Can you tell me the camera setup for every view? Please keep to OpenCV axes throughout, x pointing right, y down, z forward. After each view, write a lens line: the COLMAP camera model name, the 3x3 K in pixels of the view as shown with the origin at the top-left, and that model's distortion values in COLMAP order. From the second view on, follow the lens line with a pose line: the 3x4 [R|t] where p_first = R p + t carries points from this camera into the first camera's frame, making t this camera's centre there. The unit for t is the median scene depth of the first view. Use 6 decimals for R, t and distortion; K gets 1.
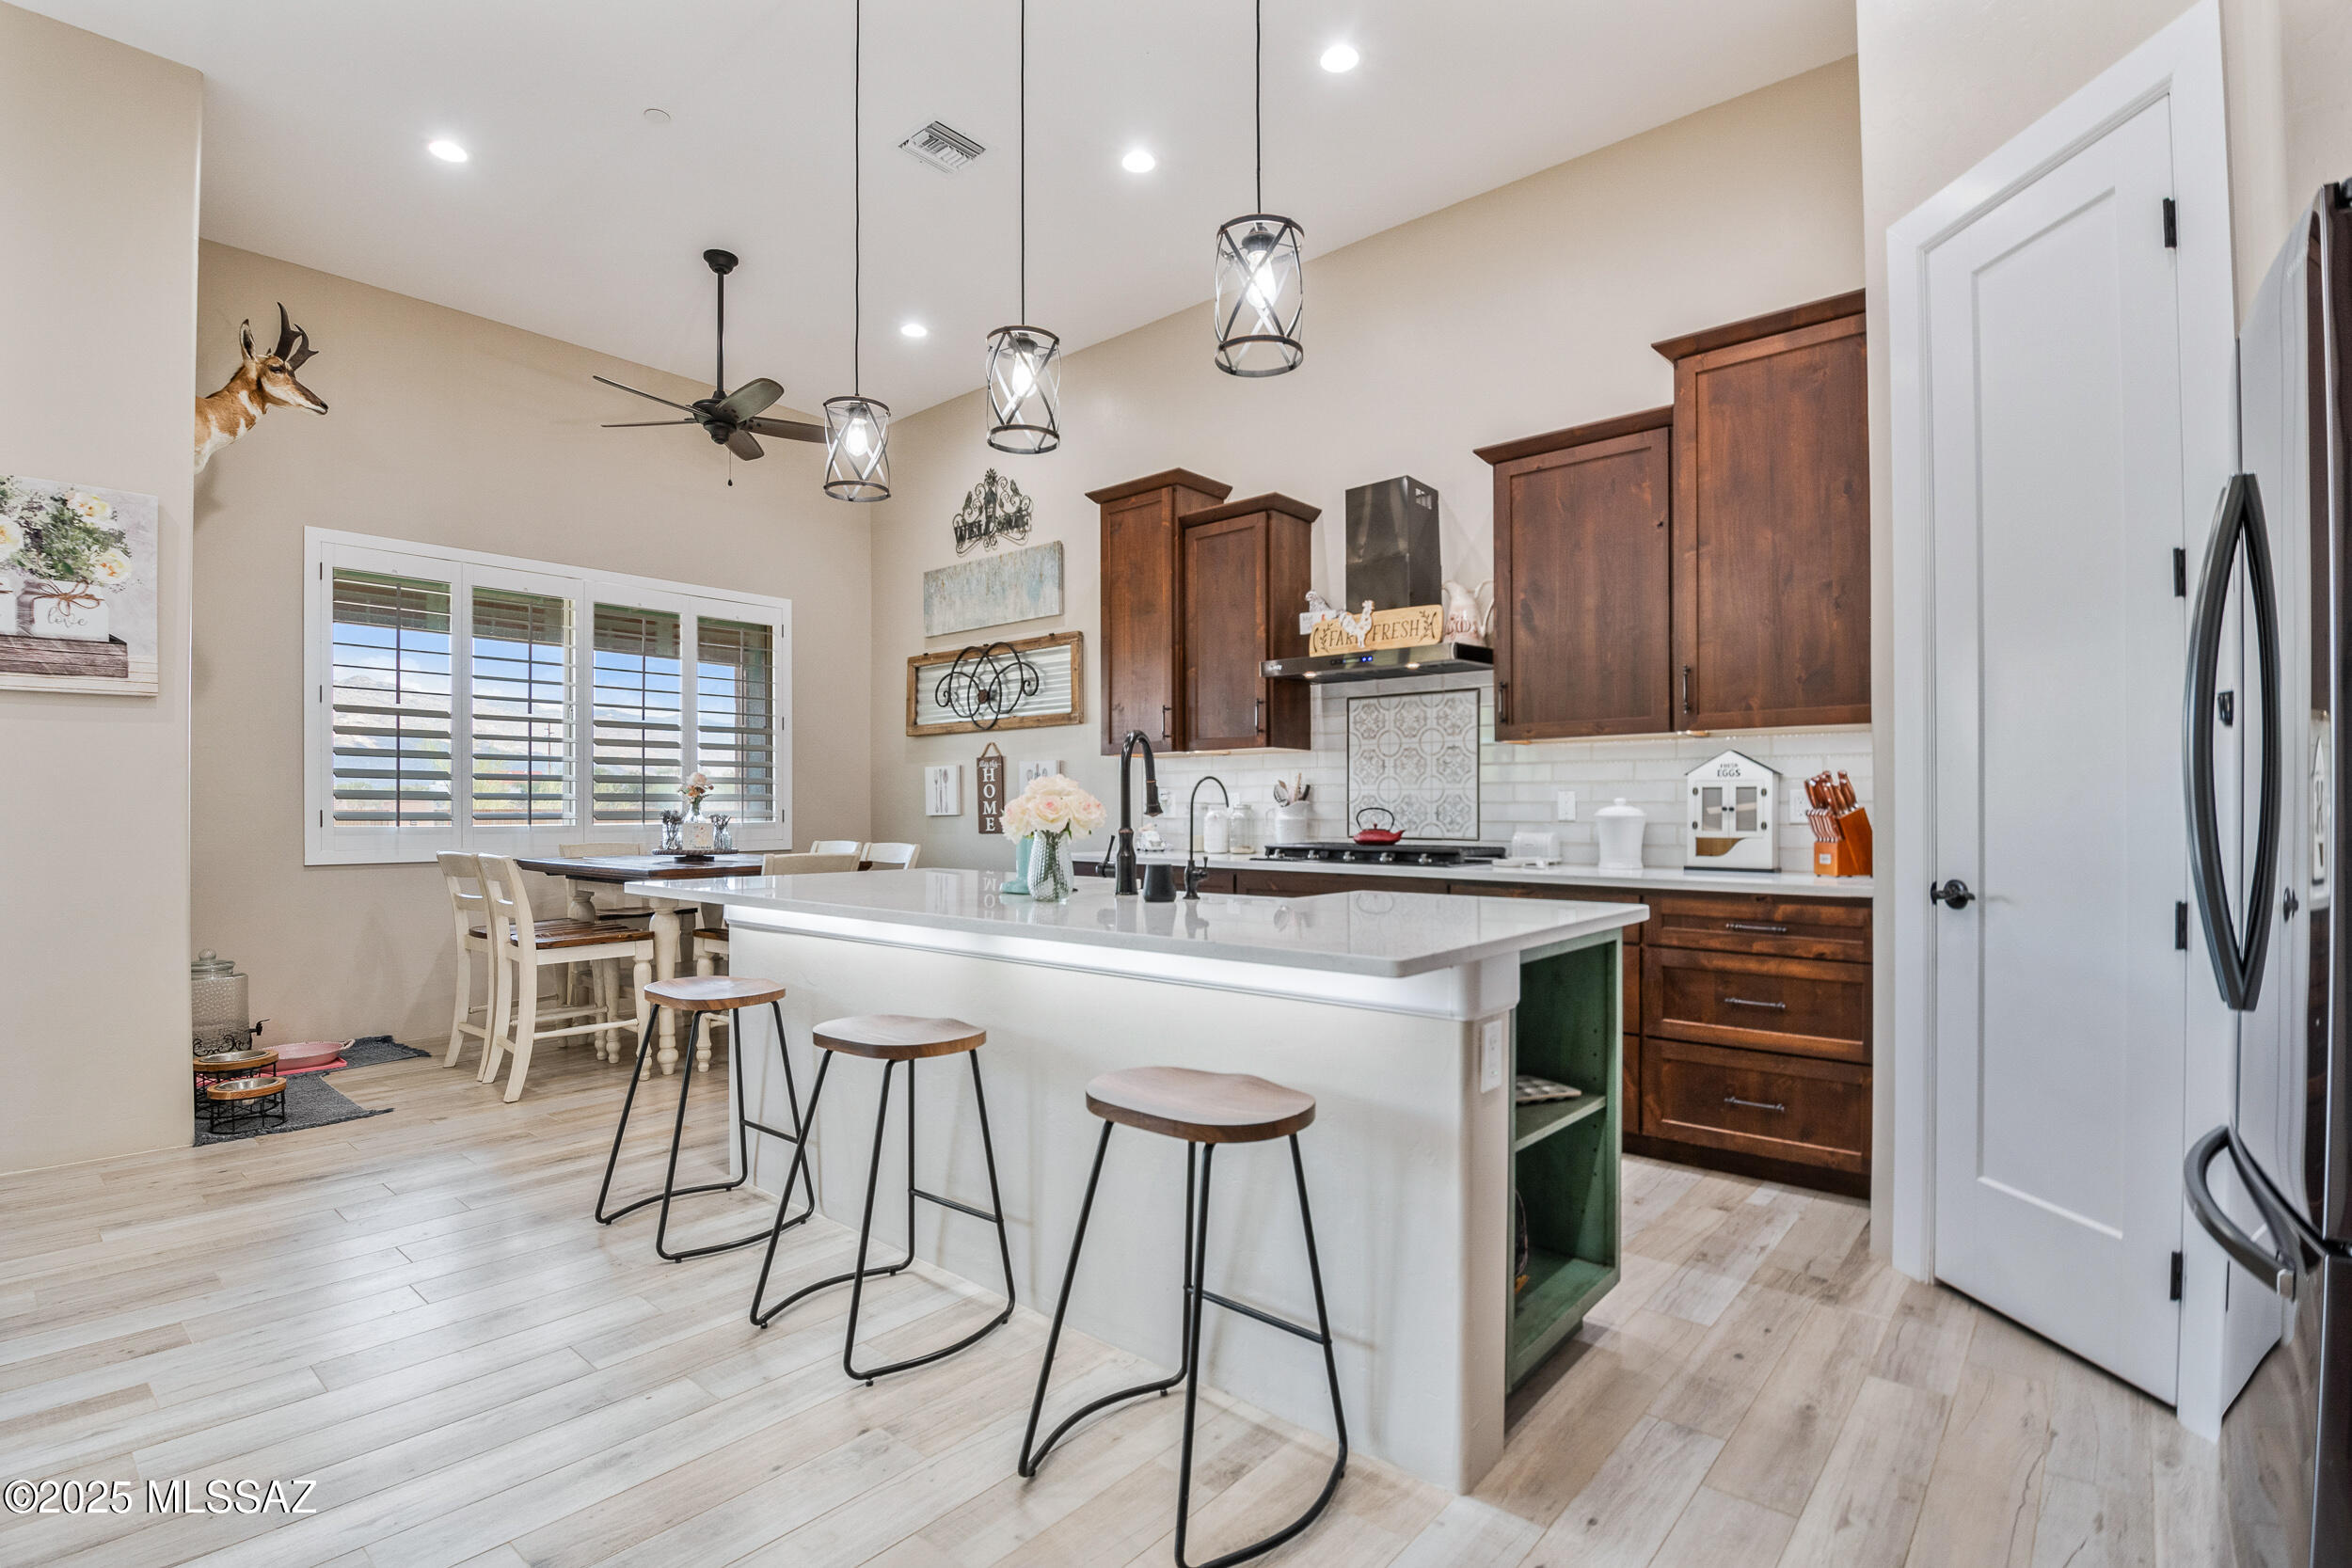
lens RADIAL K [[1101.6, 0, 1164.6], [0, 1101.6, 810.4], [0, 0, 1]] dist [-0.007594, -0.009333]
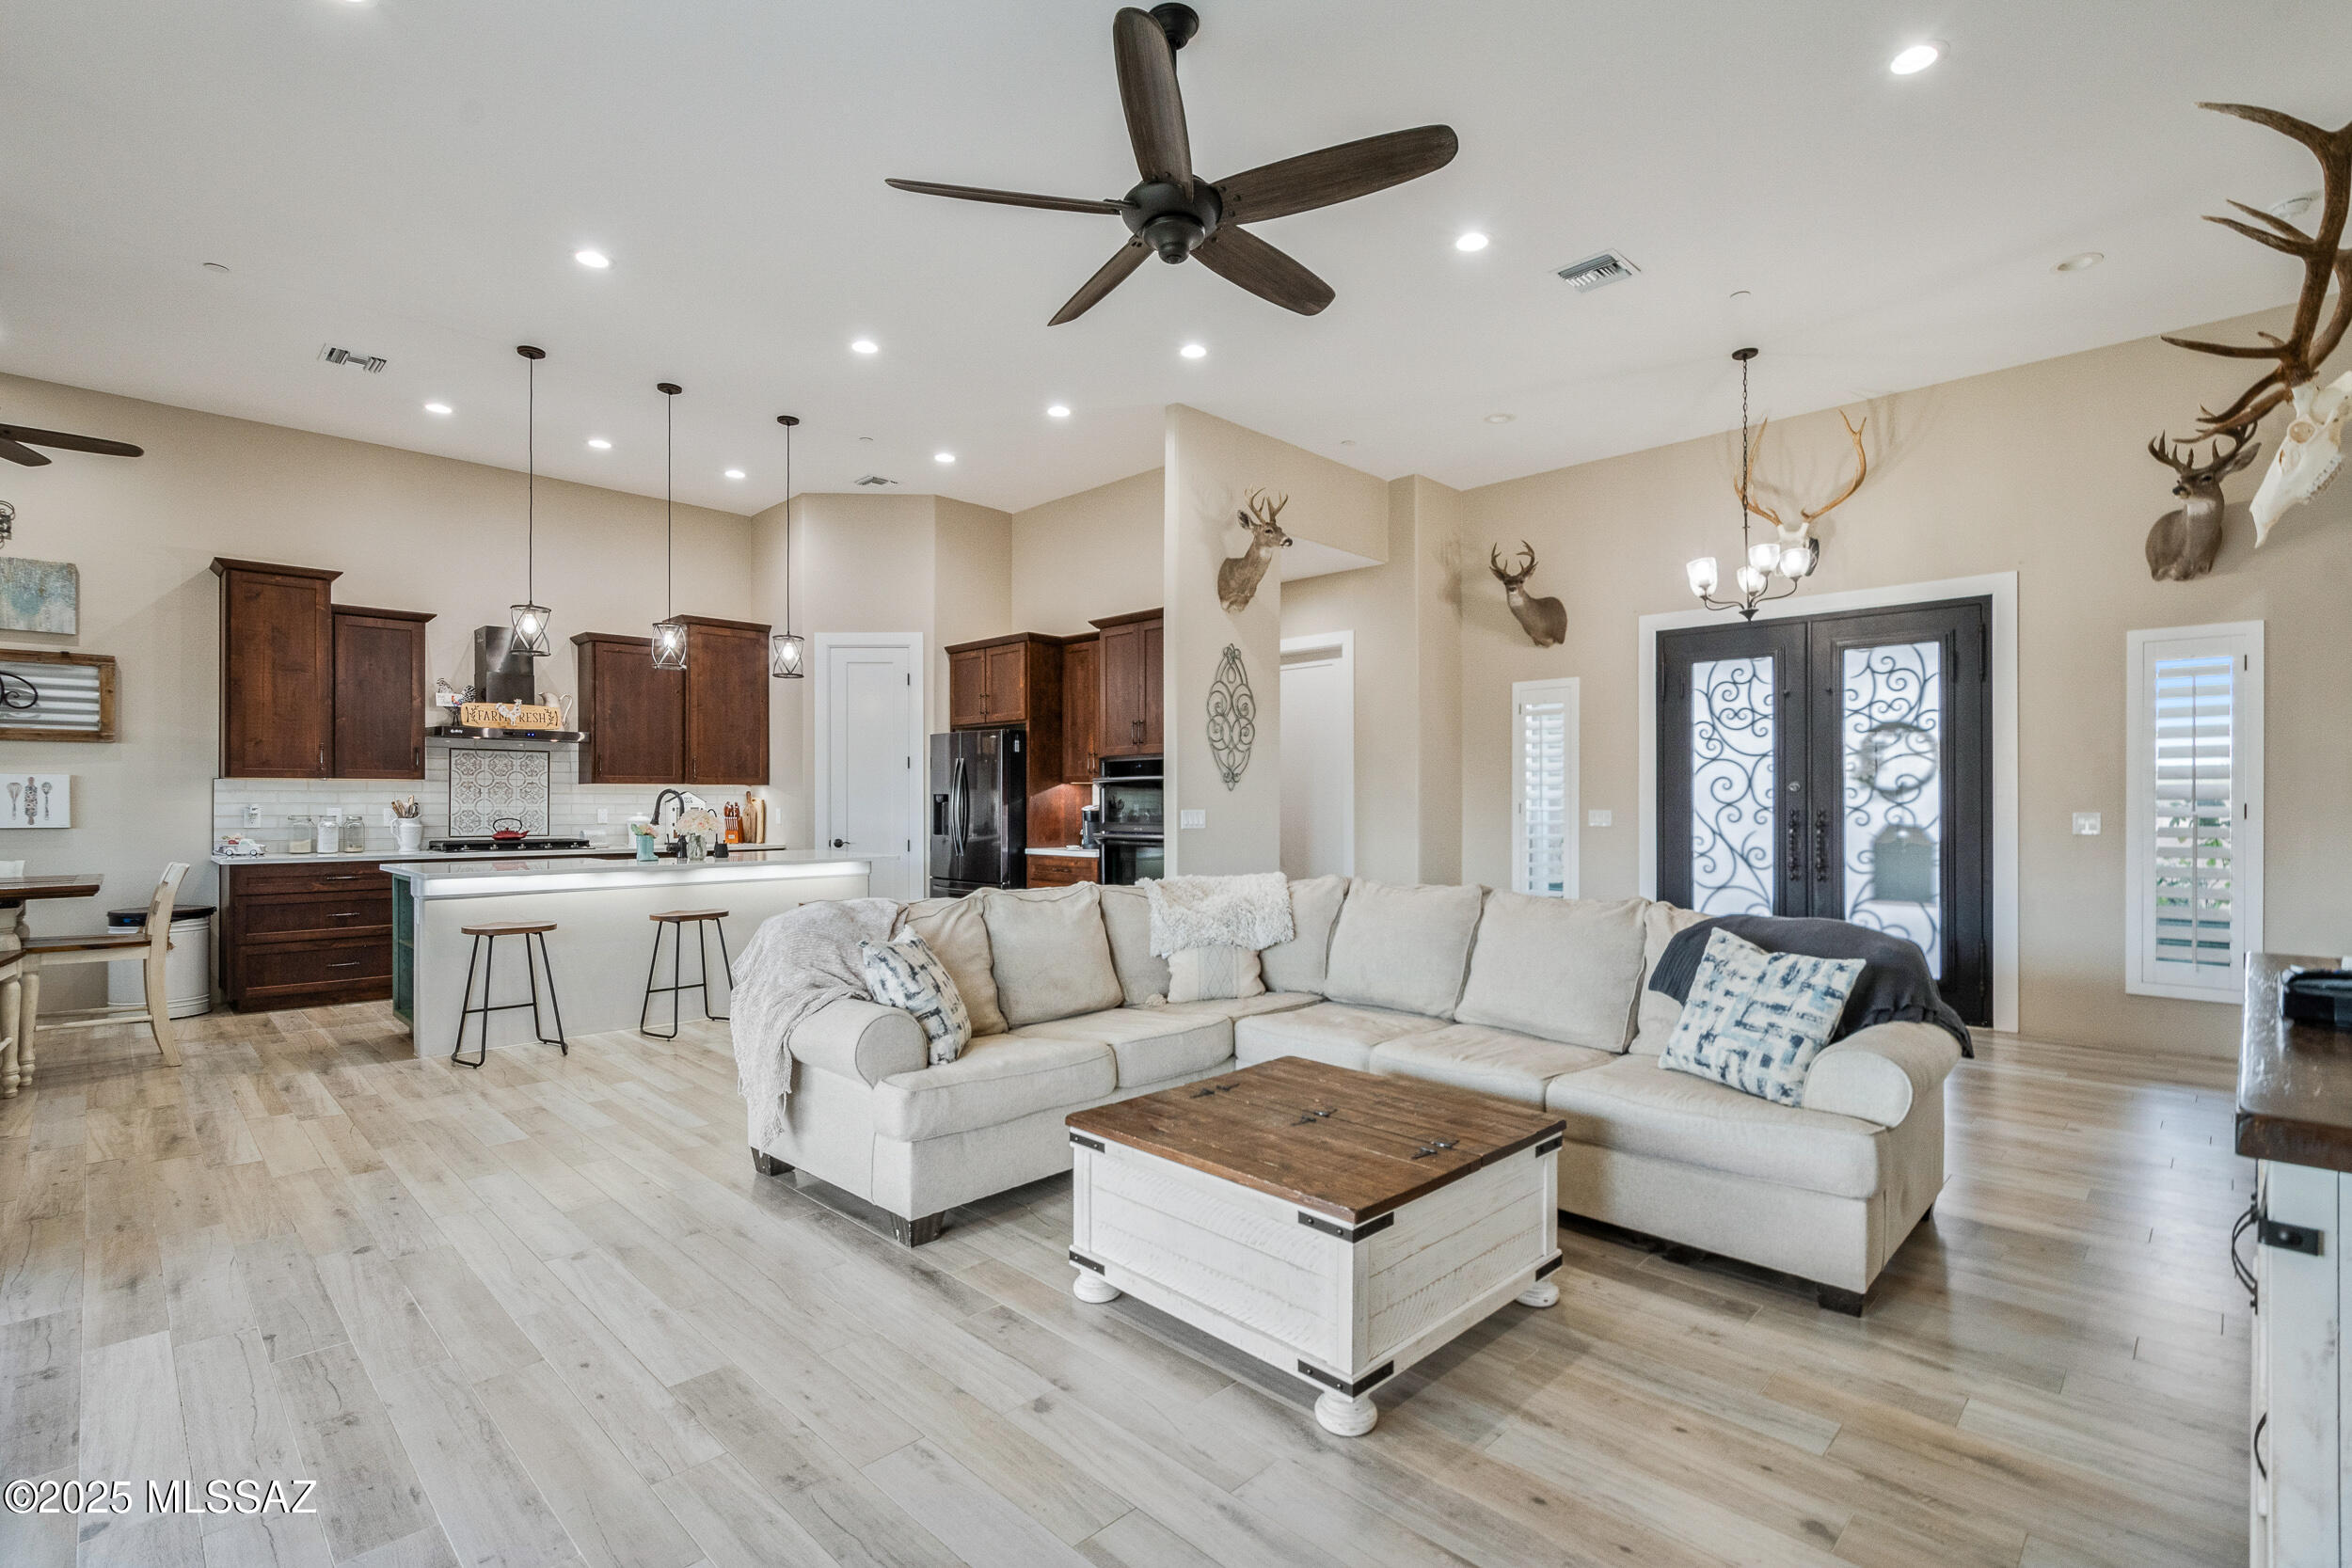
lens RADIAL K [[1075.8, 0, 1171.4], [0, 1075.8, 792.8], [0, 0, 1]] dist [0.000443, -0.002834]
pose [[0.067588, 0.009385, 0.997669, -1.442768], [-0.000678, 0.999956, -0.009361, -0.027879], [-0.997713, -0.000044, 0.067591, -0.140532]]
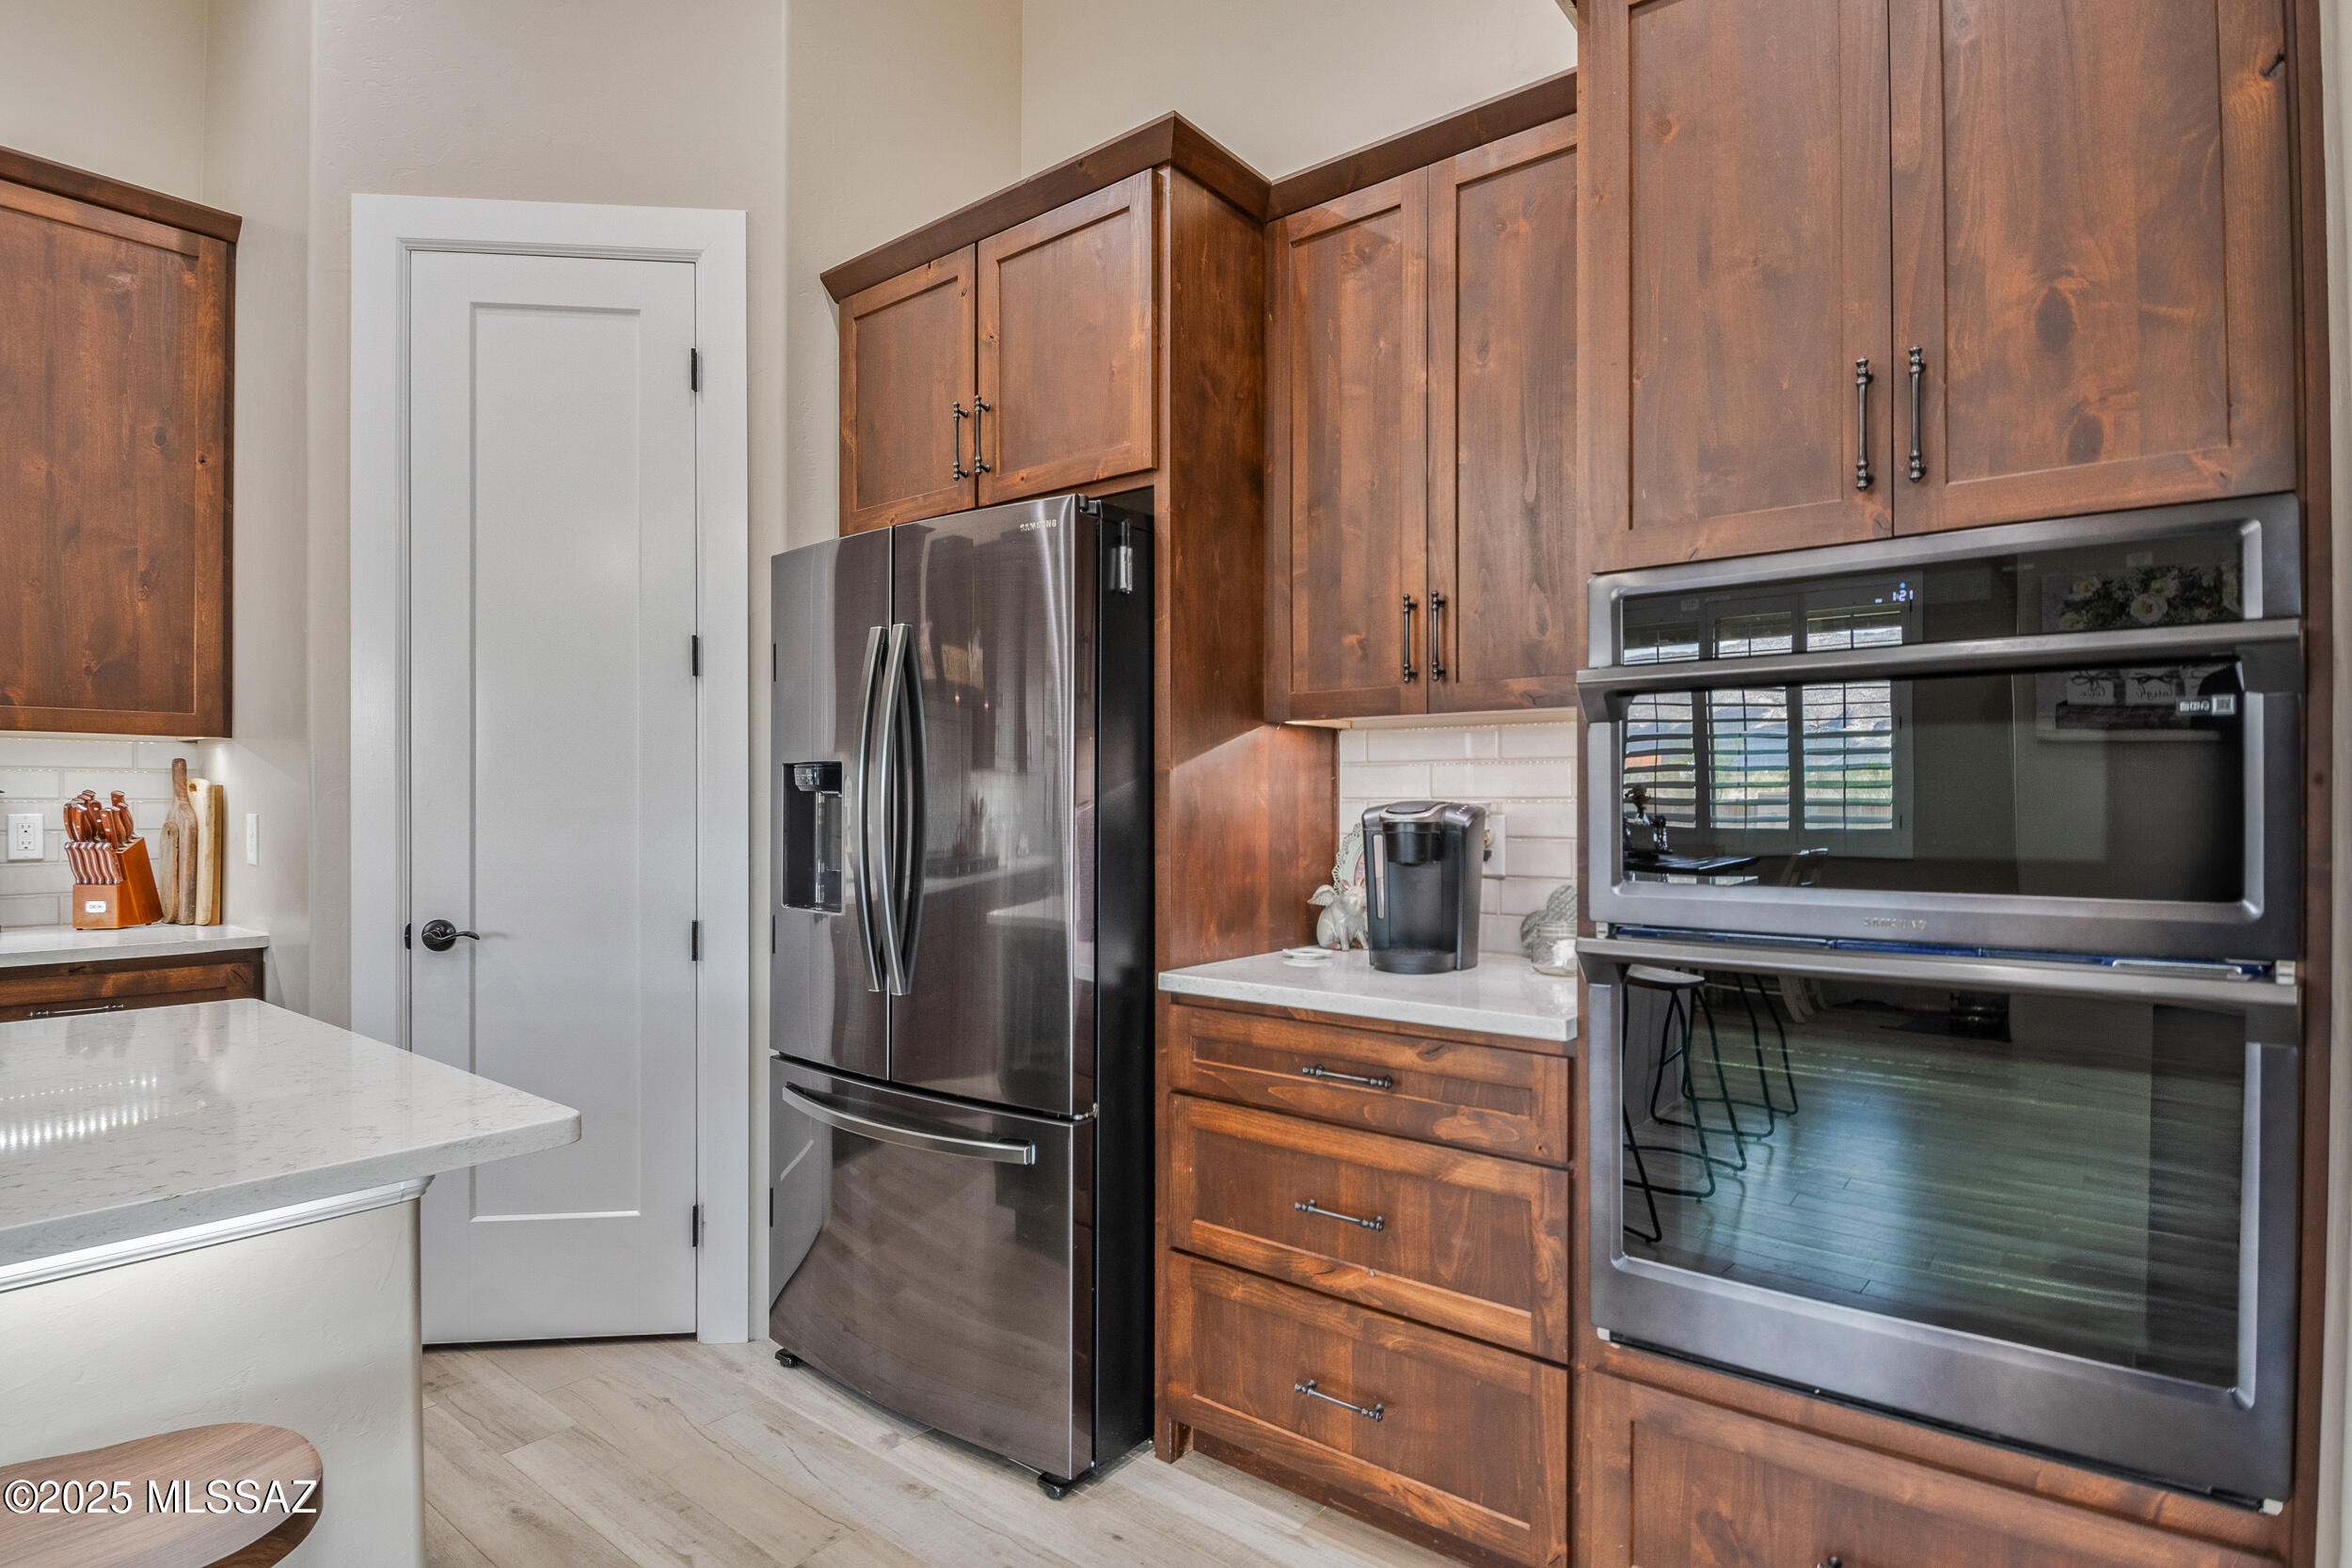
lens RADIAL K [[1208.7, 0, 1158.6], [0, 1208.7, 797.6], [0, 0, 1]] dist [-0.006033, -0.007334]
pose [[-0.037302, 0.002889, 0.999300, -0.207092], [-0.001152, 0.999995, -0.002934, -0.024193], [-0.999303, -0.001261, -0.037299, 0.234981]]
